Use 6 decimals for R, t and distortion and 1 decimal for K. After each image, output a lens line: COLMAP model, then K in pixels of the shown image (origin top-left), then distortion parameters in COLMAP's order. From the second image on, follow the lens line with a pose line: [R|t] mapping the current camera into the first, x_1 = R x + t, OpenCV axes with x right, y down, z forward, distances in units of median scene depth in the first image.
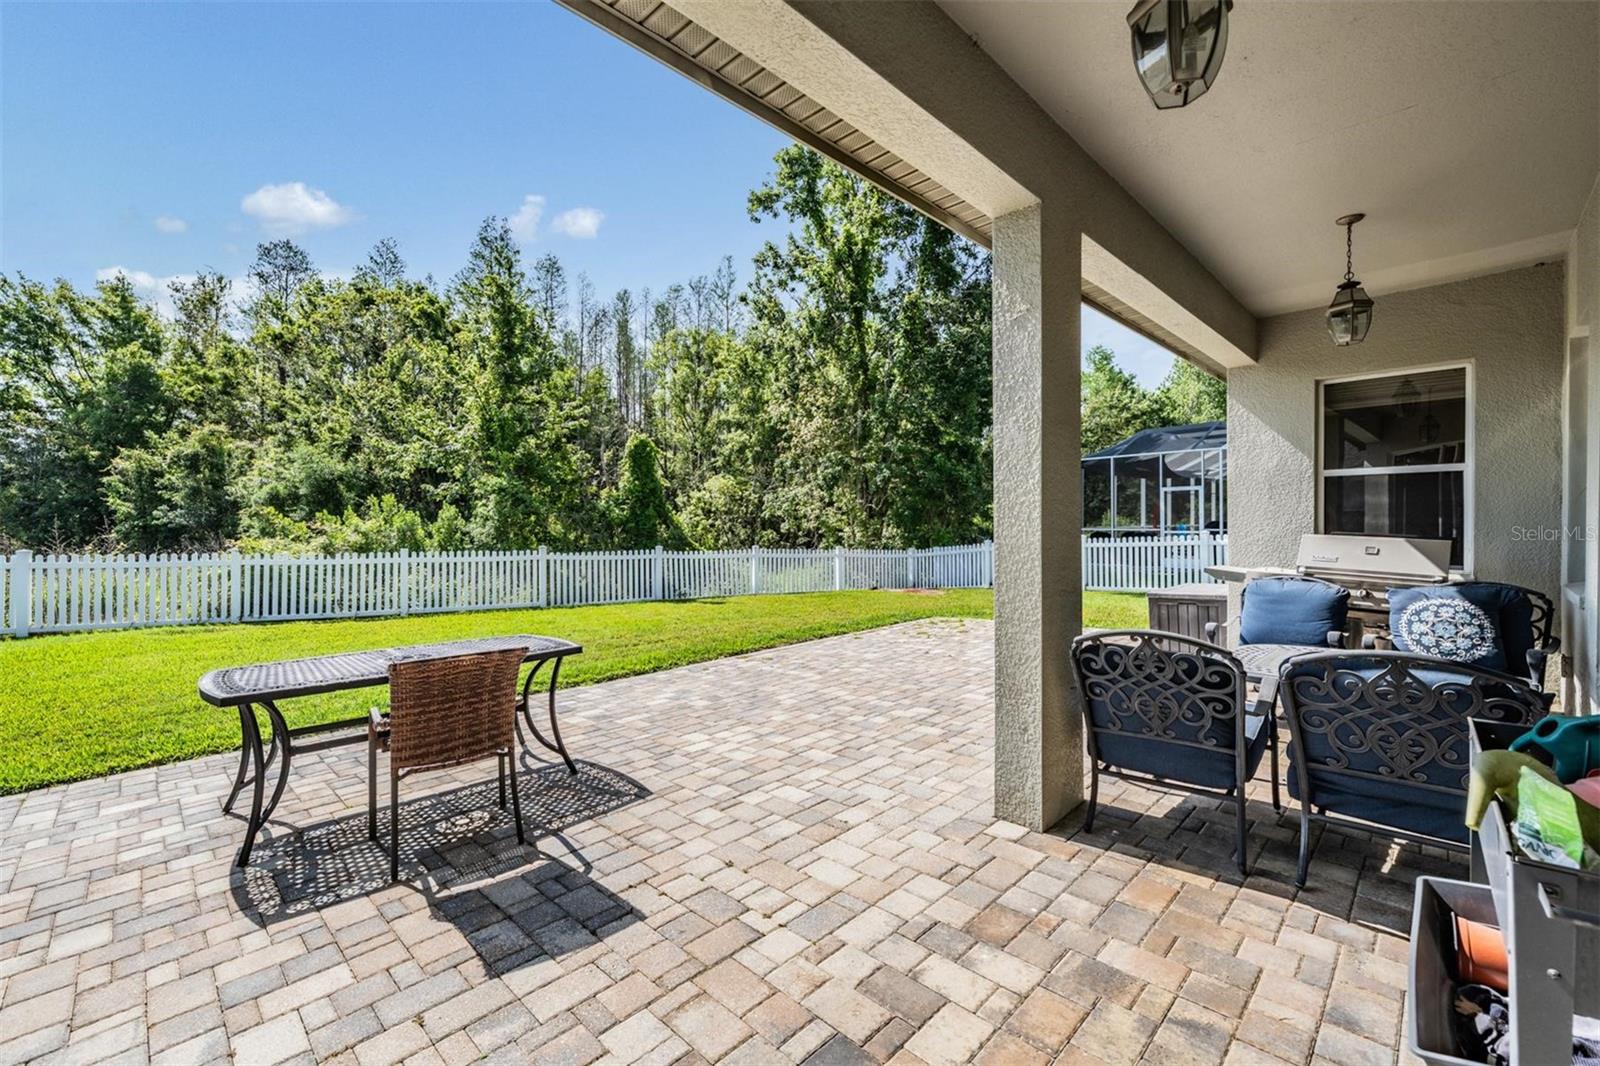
lens RADIAL K [[676.1, 0, 796.6], [0, 676.1, 518.2], [0, 0, 1]] dist [-0.002760, -0.000138]
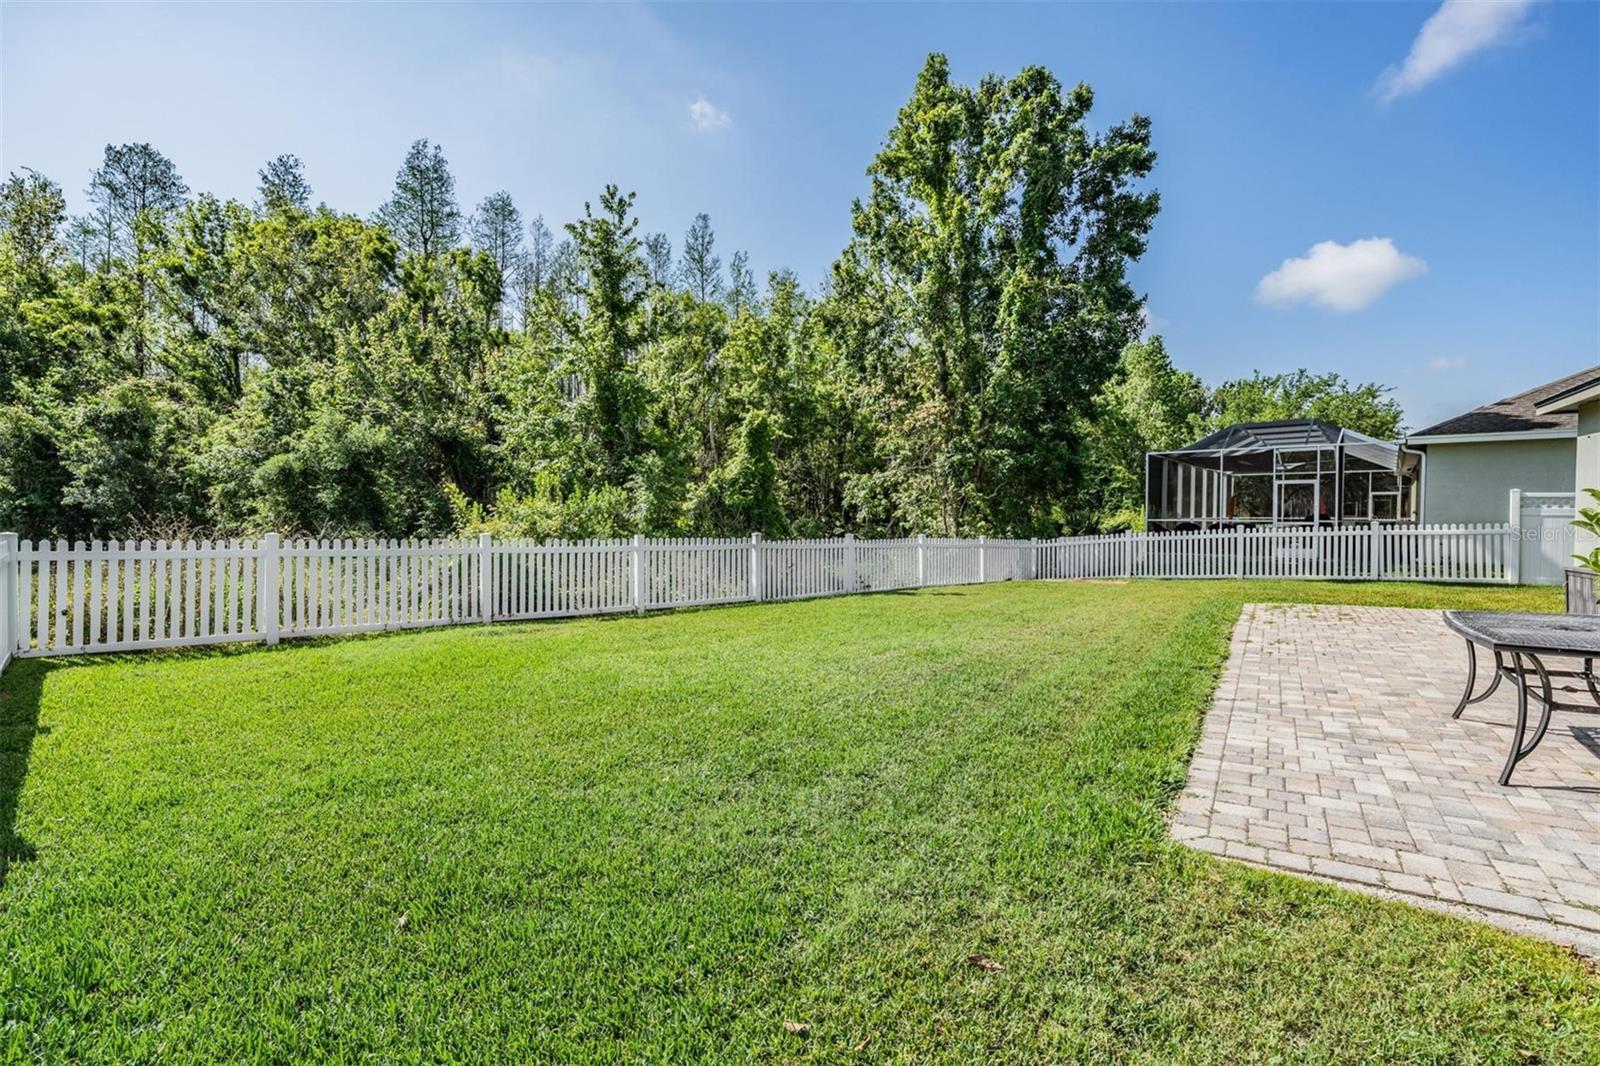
lens RADIAL K [[729.9, 0, 794.4], [0, 729.9, 524.6], [0, 0, 1]] dist [0.001017, -0.000419]
pose [[0.981710, 0.007250, 0.190242, -0.310844], [-0.011383, 0.999722, 0.020642, 0.005816], [-0.190039, -0.022430, 0.981520, 0.026649]]
